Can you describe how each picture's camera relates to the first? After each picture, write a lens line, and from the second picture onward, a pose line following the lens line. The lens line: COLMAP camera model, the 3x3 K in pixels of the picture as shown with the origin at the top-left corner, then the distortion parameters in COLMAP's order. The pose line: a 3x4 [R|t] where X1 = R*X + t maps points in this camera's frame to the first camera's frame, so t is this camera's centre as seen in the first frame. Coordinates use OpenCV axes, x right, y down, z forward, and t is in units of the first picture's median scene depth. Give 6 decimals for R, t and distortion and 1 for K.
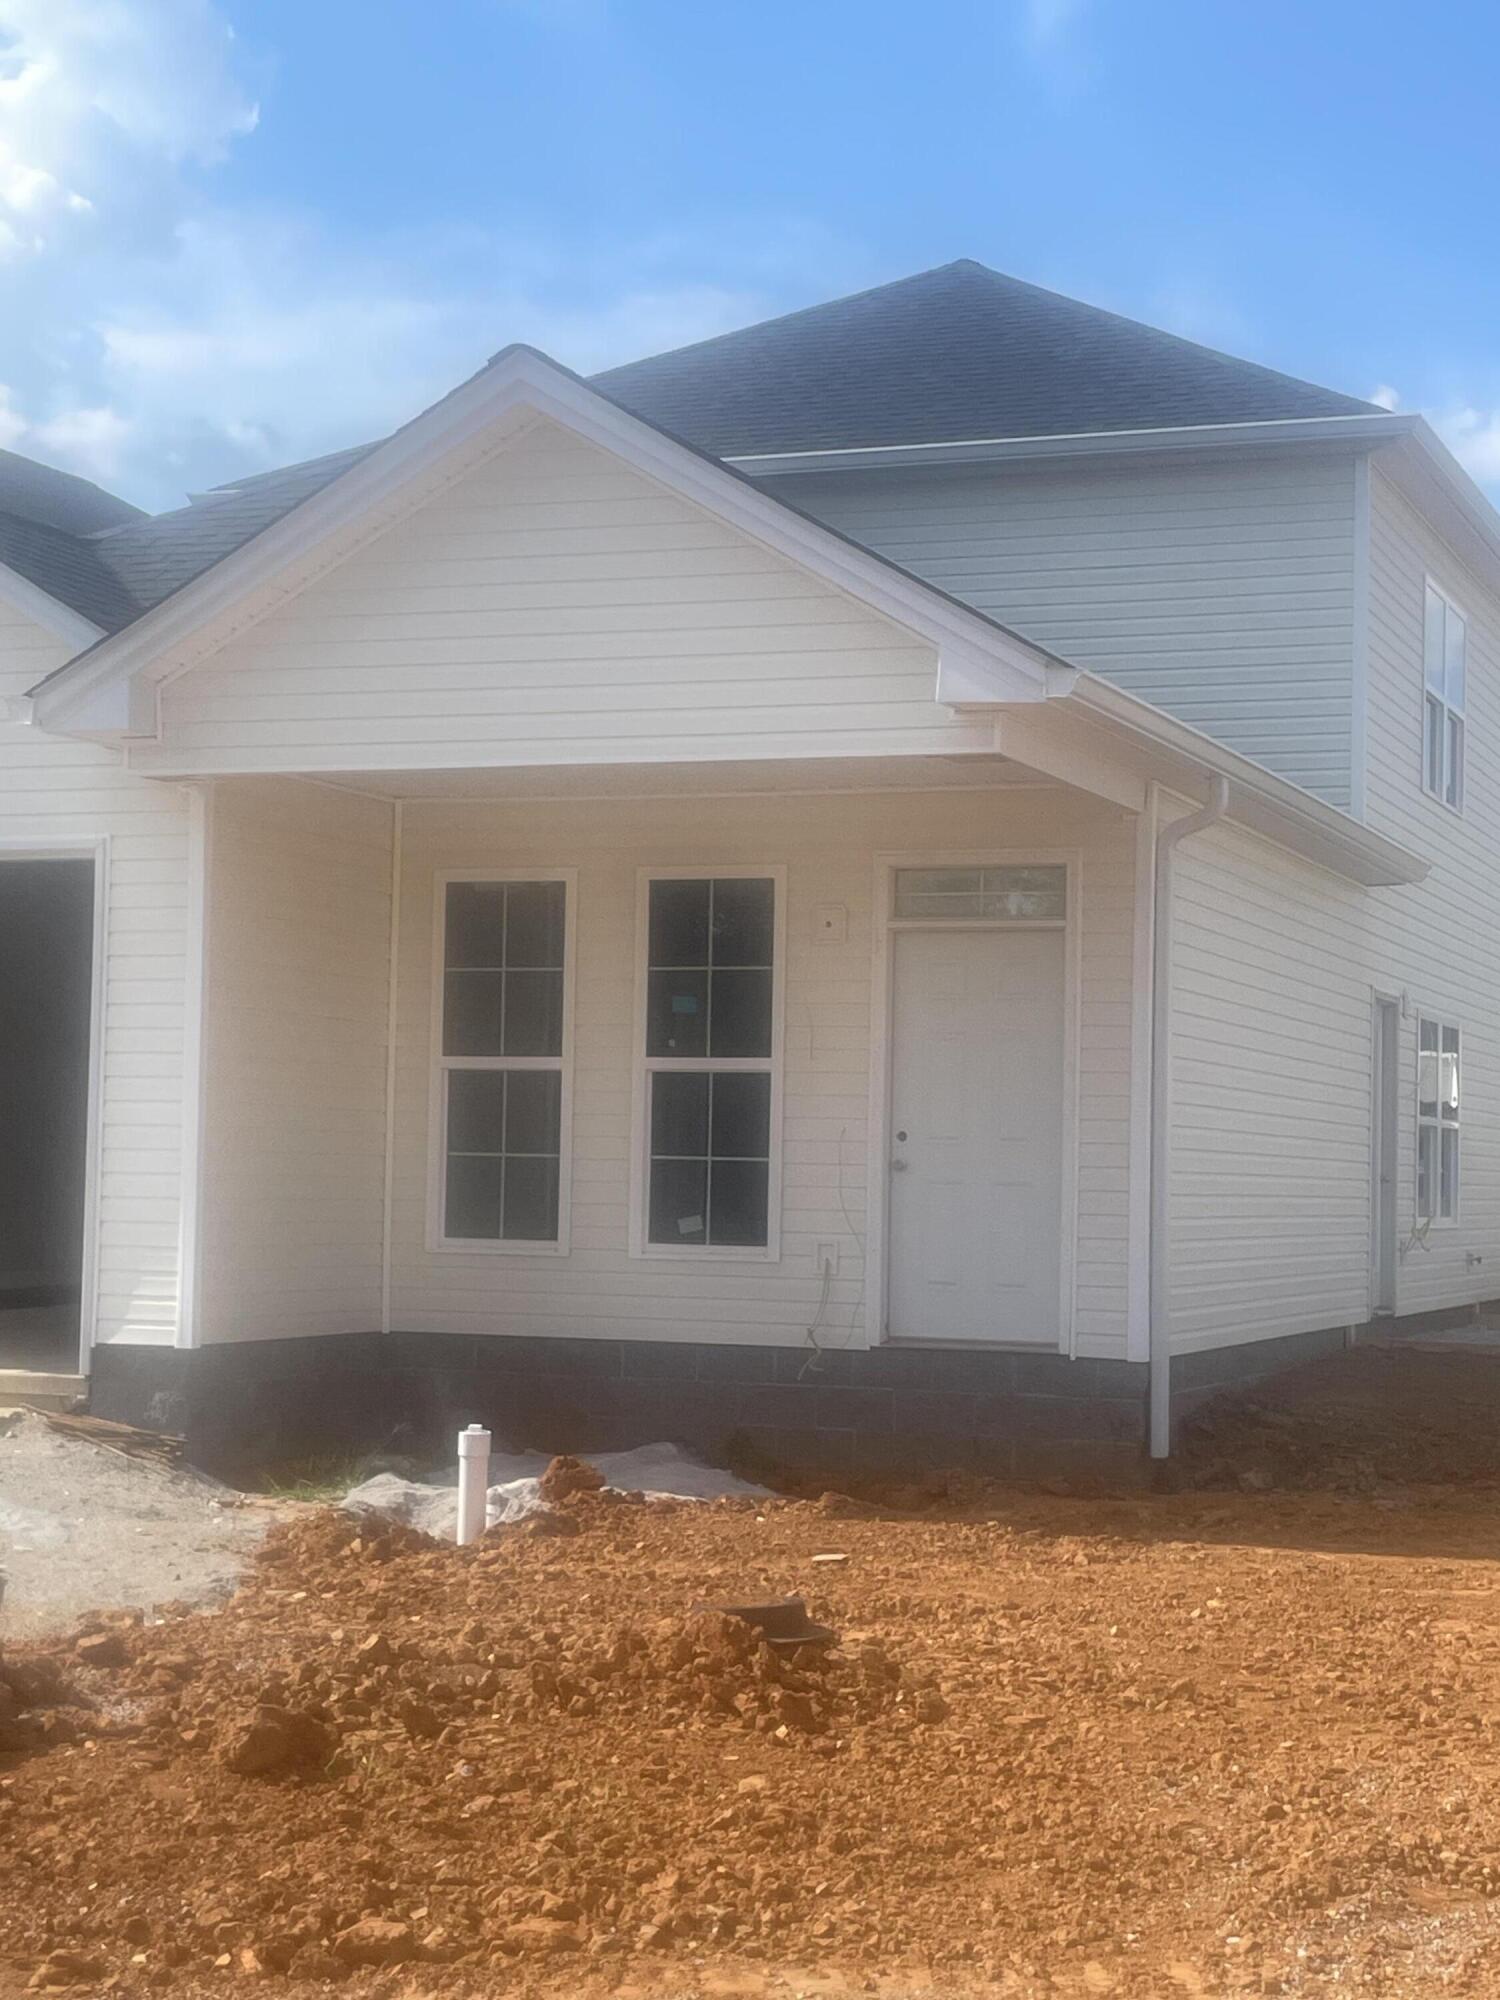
lens RADIAL K [[3294.4, 0, 800.6], [0, 3294.4, 1052.4], [0, 0, 1]] dist [0.104038, 0.000000]
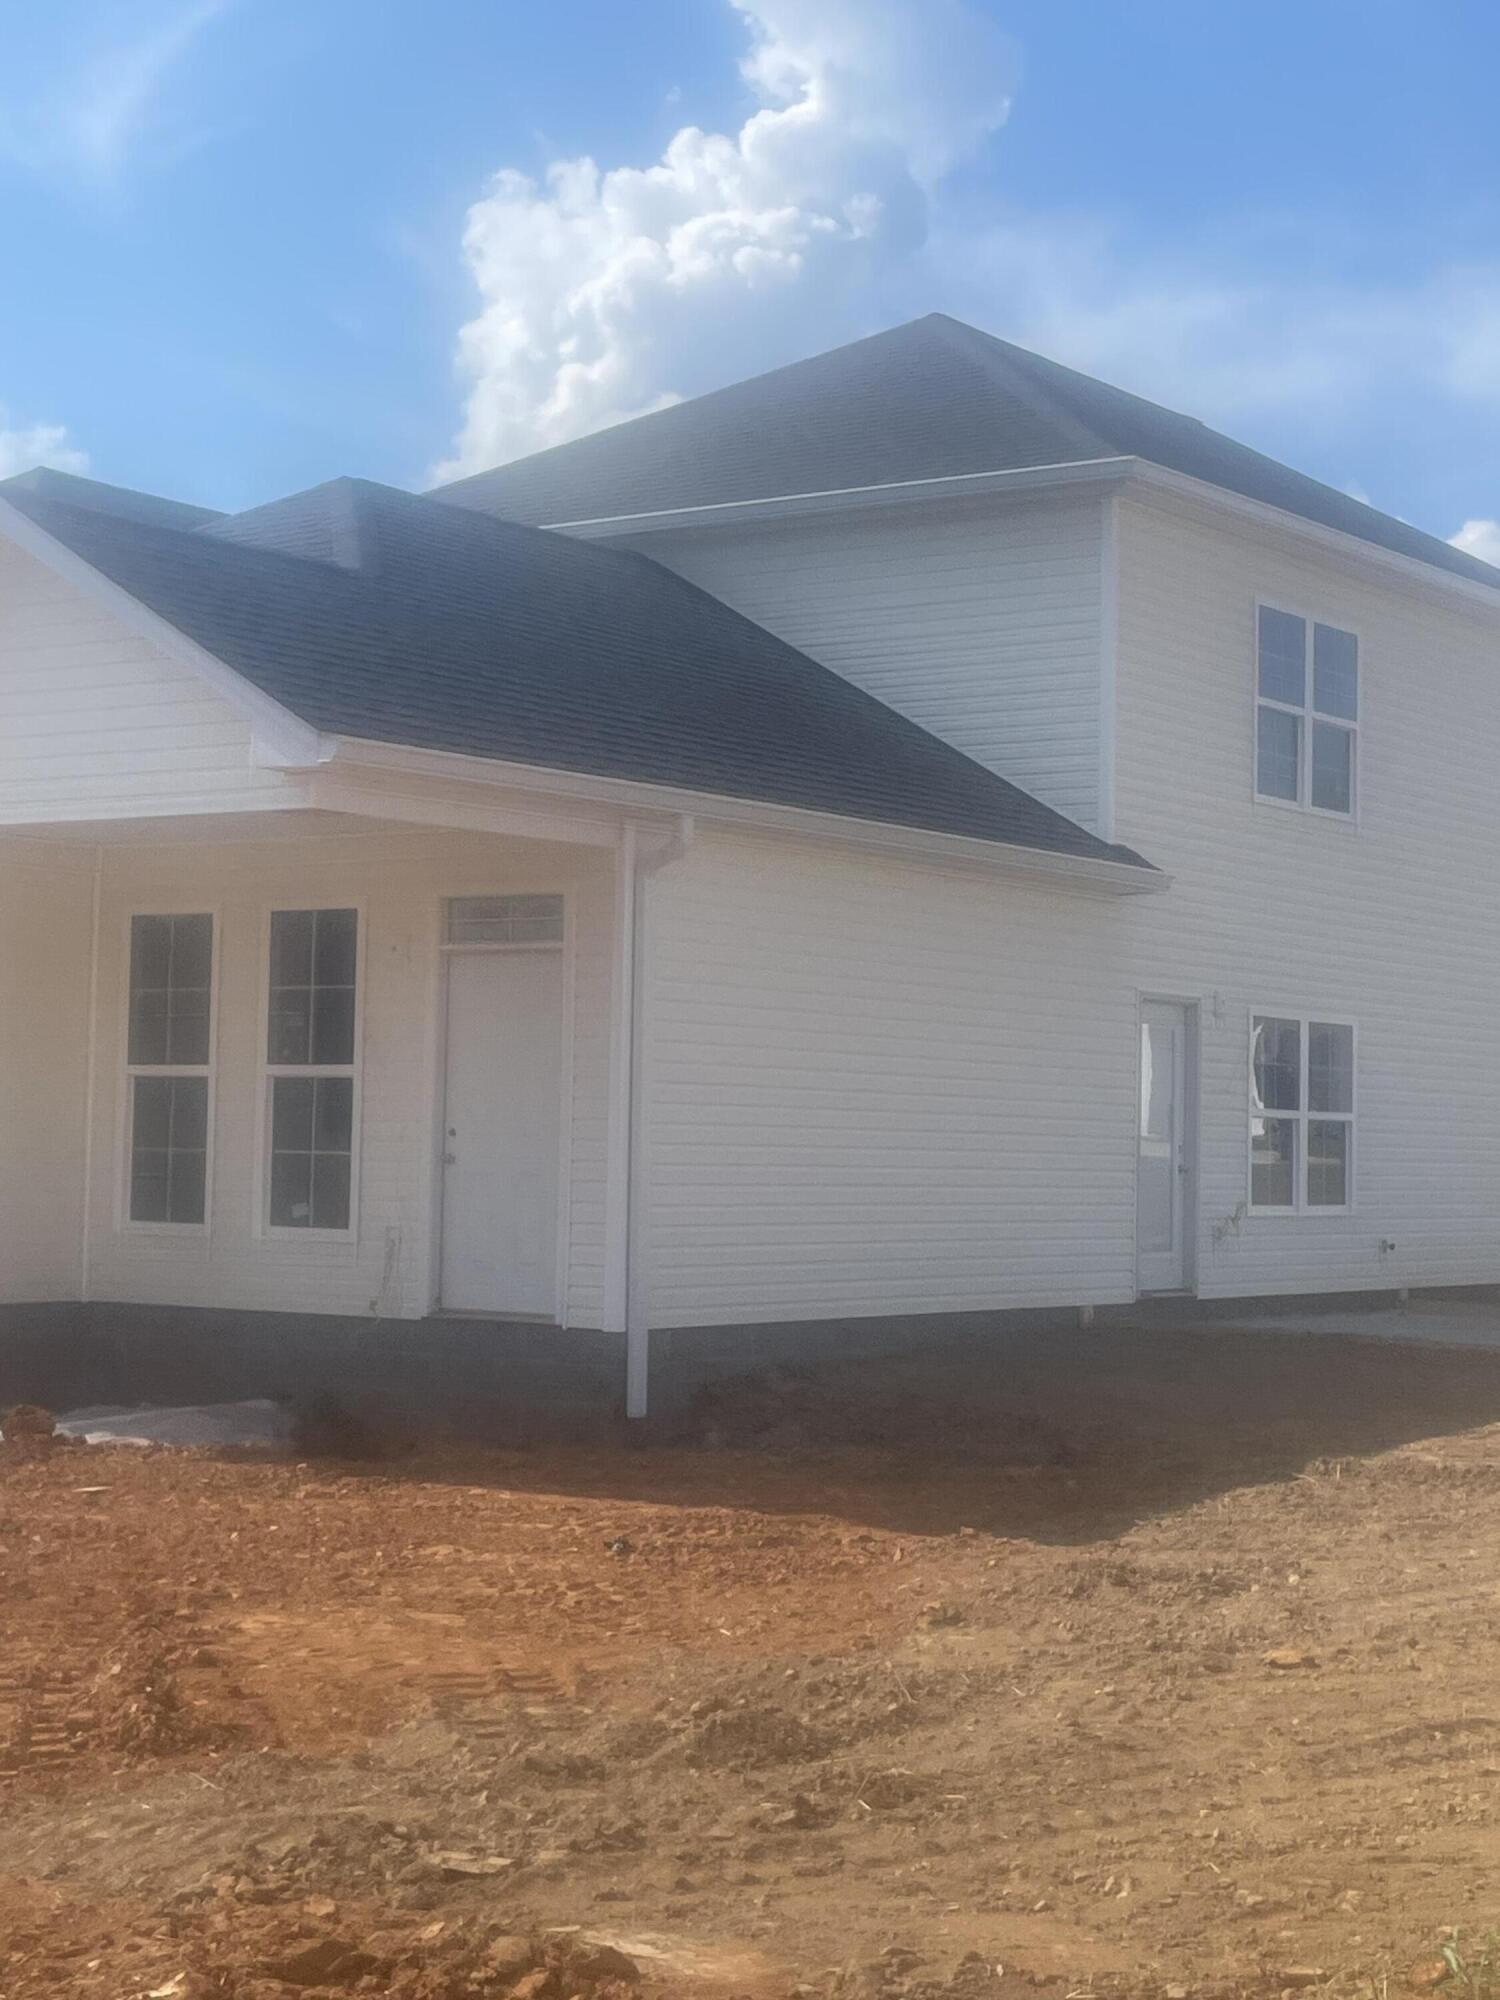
lens RADIAL K [[3294.4, 0, 758.2], [0, 3294.4, 997.4], [0, 0, 1]] dist [0.104038, 0.000000]
pose [[0.969655, -0.011288, -0.244217, 0.448526], [0.008120, 0.999869, -0.013972, -0.005034], [0.244343, 0.011565, 0.969620, -0.089684]]
